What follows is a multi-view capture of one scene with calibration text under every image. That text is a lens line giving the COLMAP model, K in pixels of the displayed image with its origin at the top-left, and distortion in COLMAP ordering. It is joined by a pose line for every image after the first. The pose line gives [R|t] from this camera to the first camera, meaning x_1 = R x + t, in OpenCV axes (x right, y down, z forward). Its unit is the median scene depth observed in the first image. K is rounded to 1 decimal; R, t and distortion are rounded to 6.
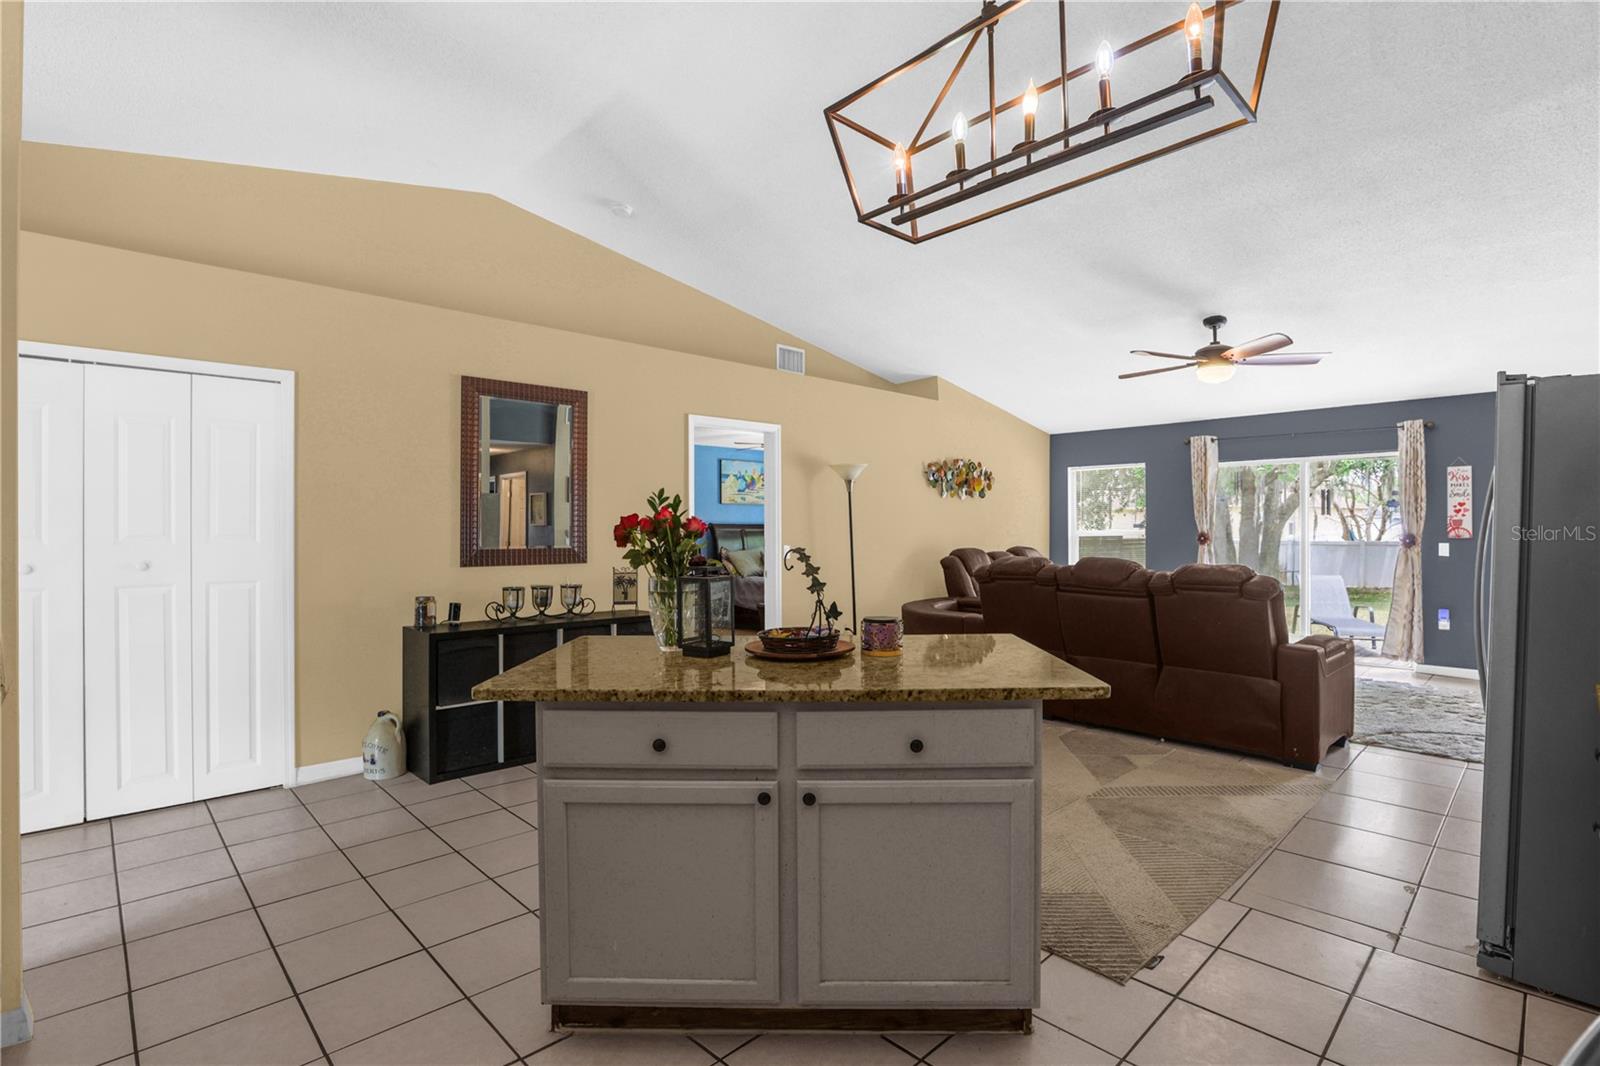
lens RADIAL K [[751.1, 0, 817.7], [0, 751.1, 536.7], [0, 0, 1]] dist [-0.042840, 0.011185]
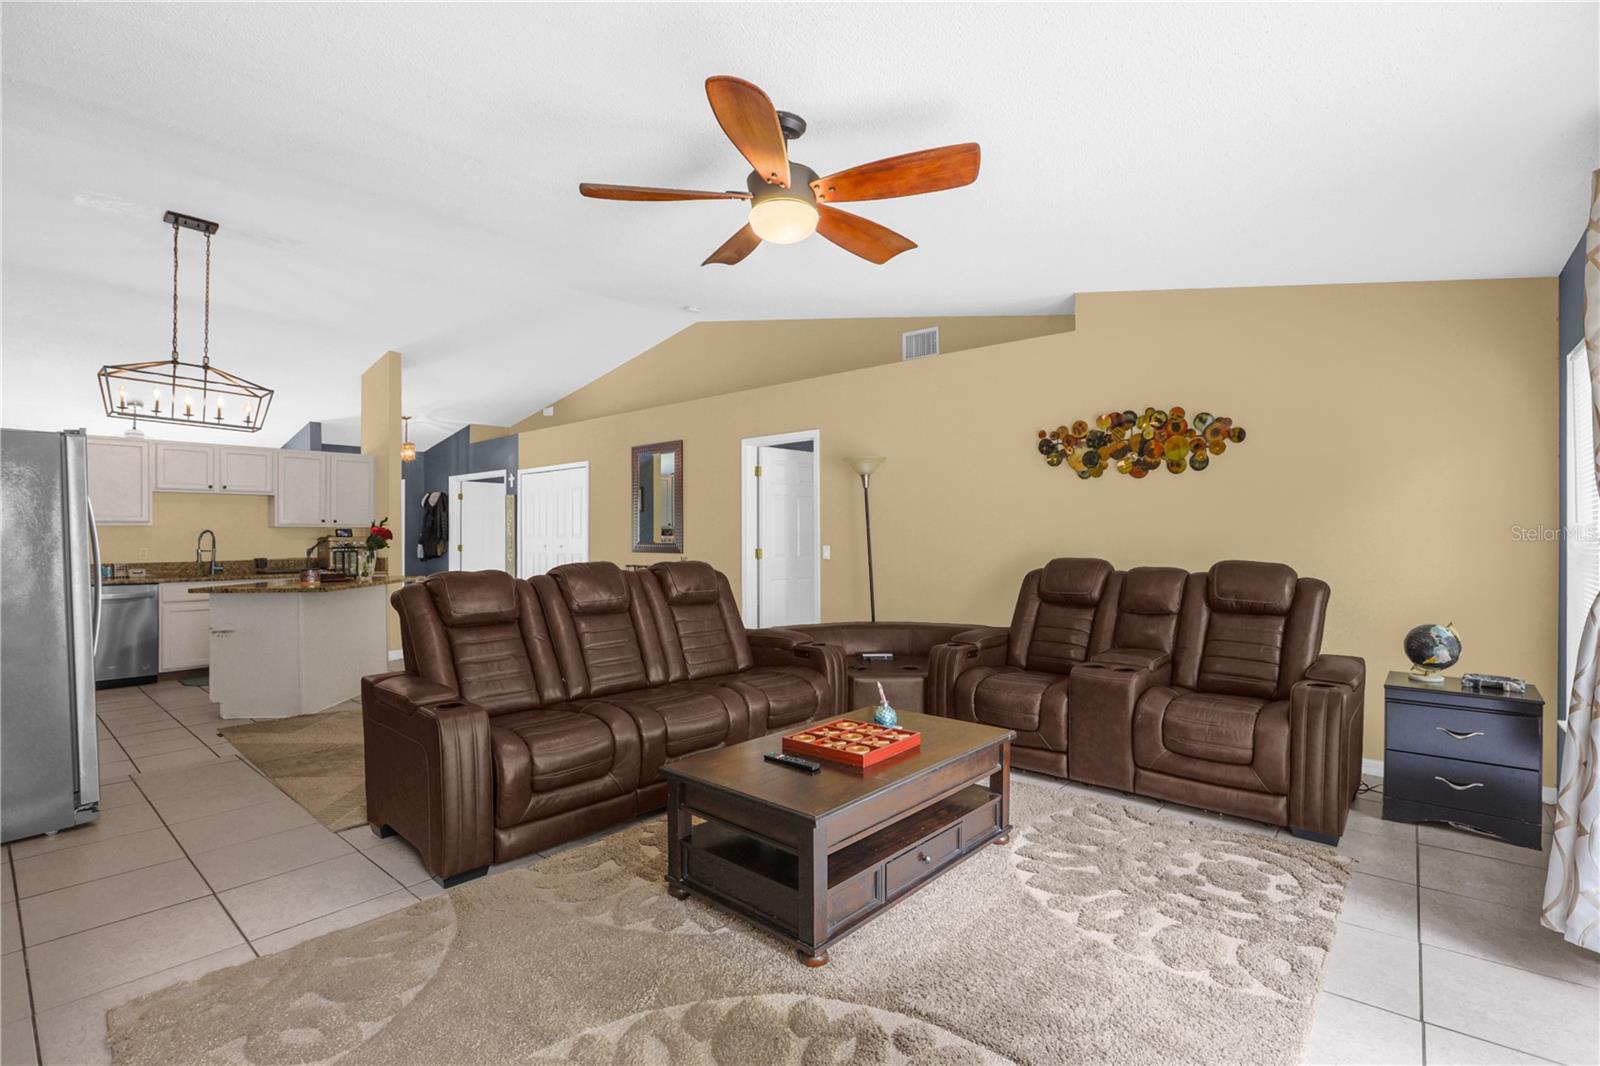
lens RADIAL K [[751.1, 0, 820.9], [0, 751.1, 537.0], [0, 0, 1]] dist [-0.042840, 0.011185]
pose [[0.071739, 0.013076, -0.997338, 0.922113], [-0.004086, 0.999910, 0.012815, -0.010834], [0.997415, 0.003156, 0.071786, 0.854858]]
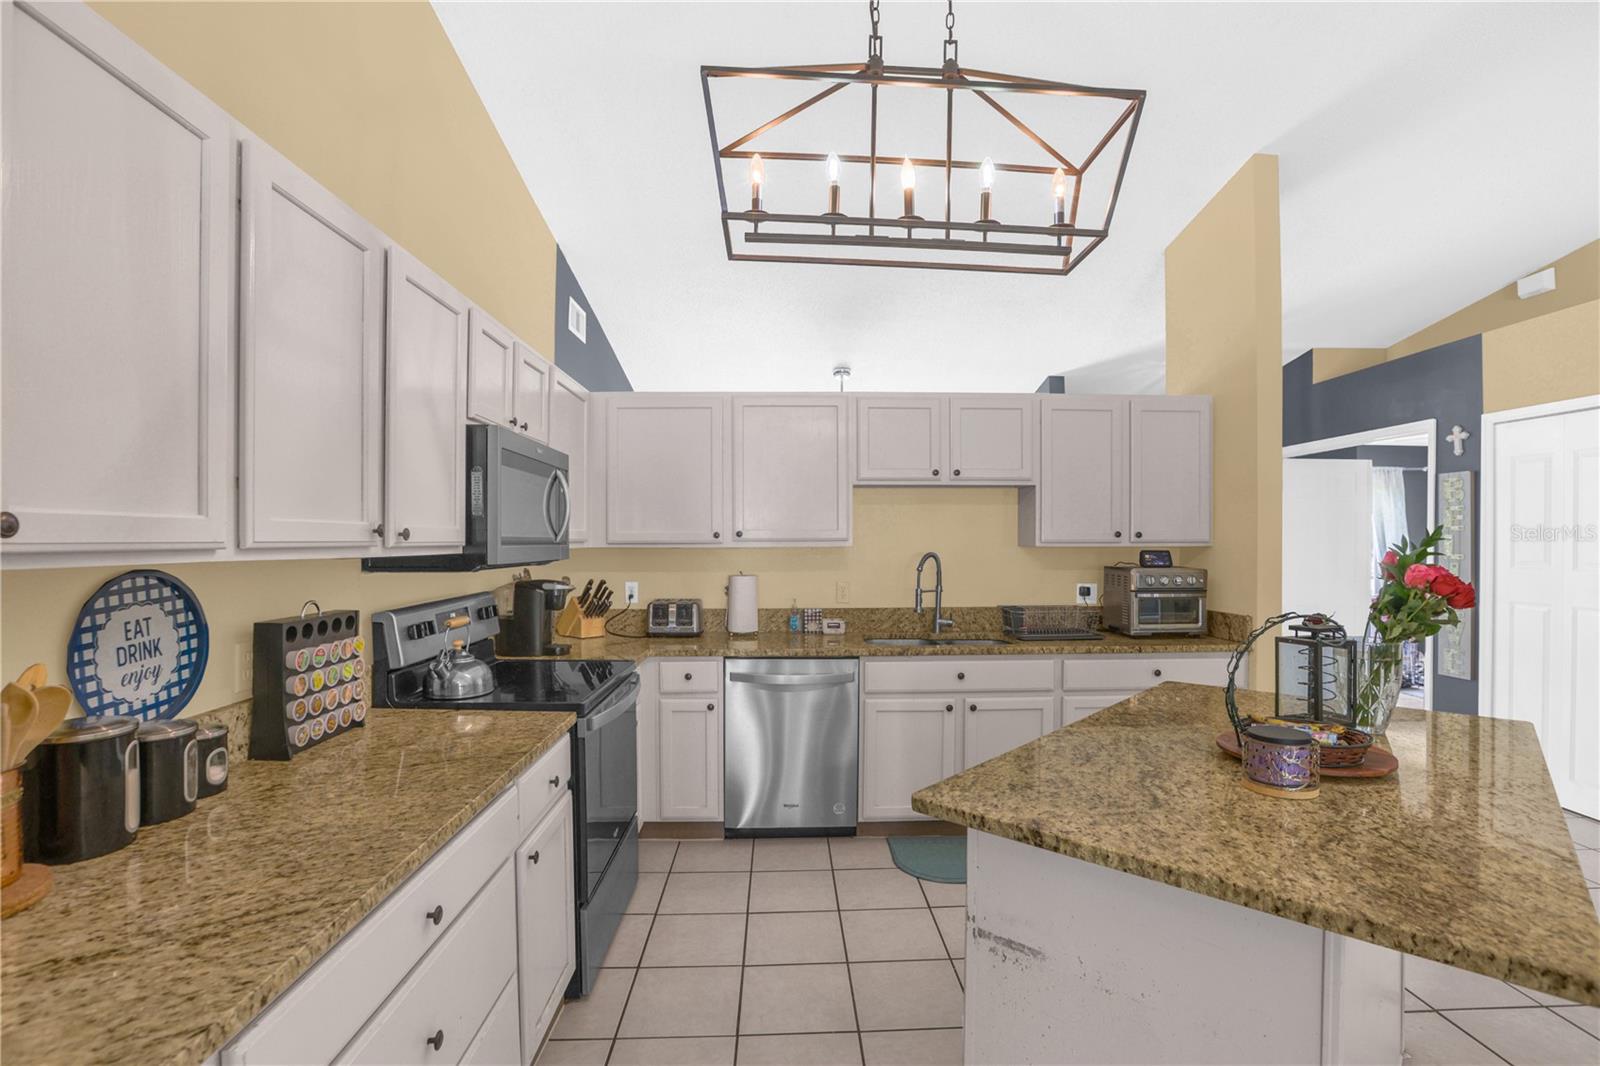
lens RADIAL K [[751.1, 0, 816.7], [0, 751.1, 531.2], [0, 0, 1]] dist [-0.042840, 0.011185]
pose [[-0.679769, 0.005691, -0.733404, 0.302797], [0.004843, 0.999983, 0.003271, -0.023530], [0.733411, -0.001328, -0.679785, 0.386995]]
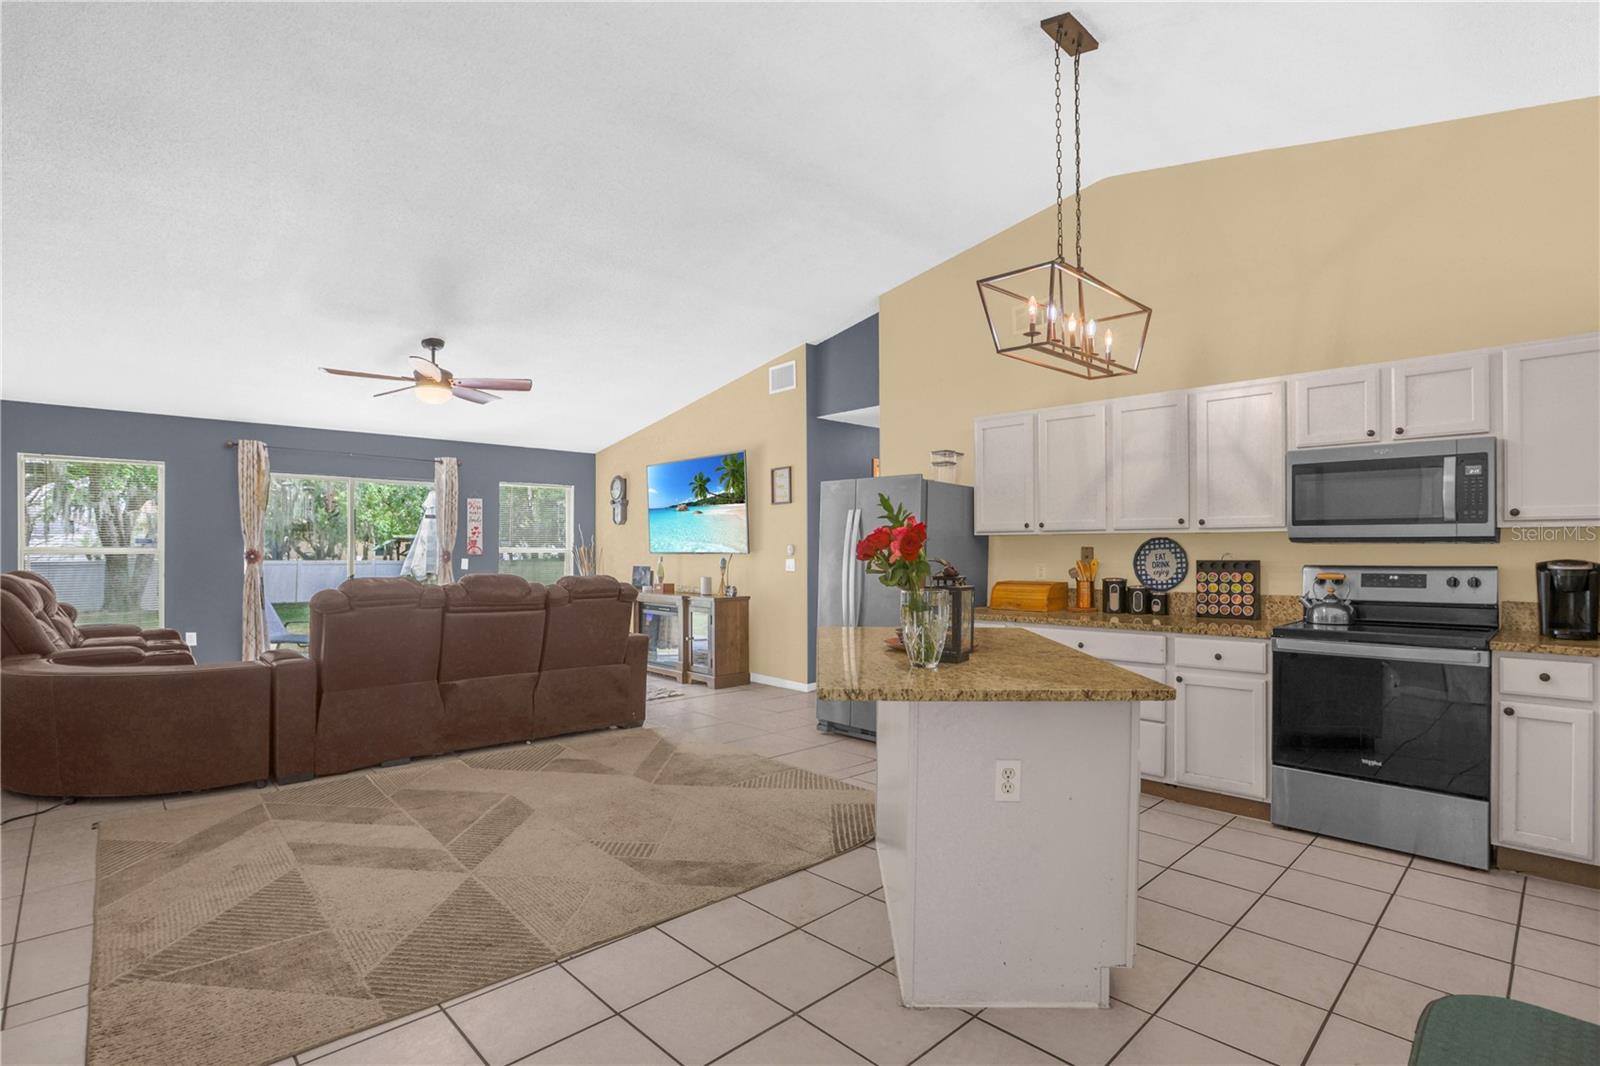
lens RADIAL K [[751.1, 0, 793.6], [0, 751.1, 536.8], [0, 0, 1]] dist [-0.042840, 0.011185]
pose [[0.024335, 0.025900, 0.999368, -0.403822], [0.000825, 0.999663, -0.025927, 0.005002], [-0.999704, 0.001456, 0.024306, 0.401382]]
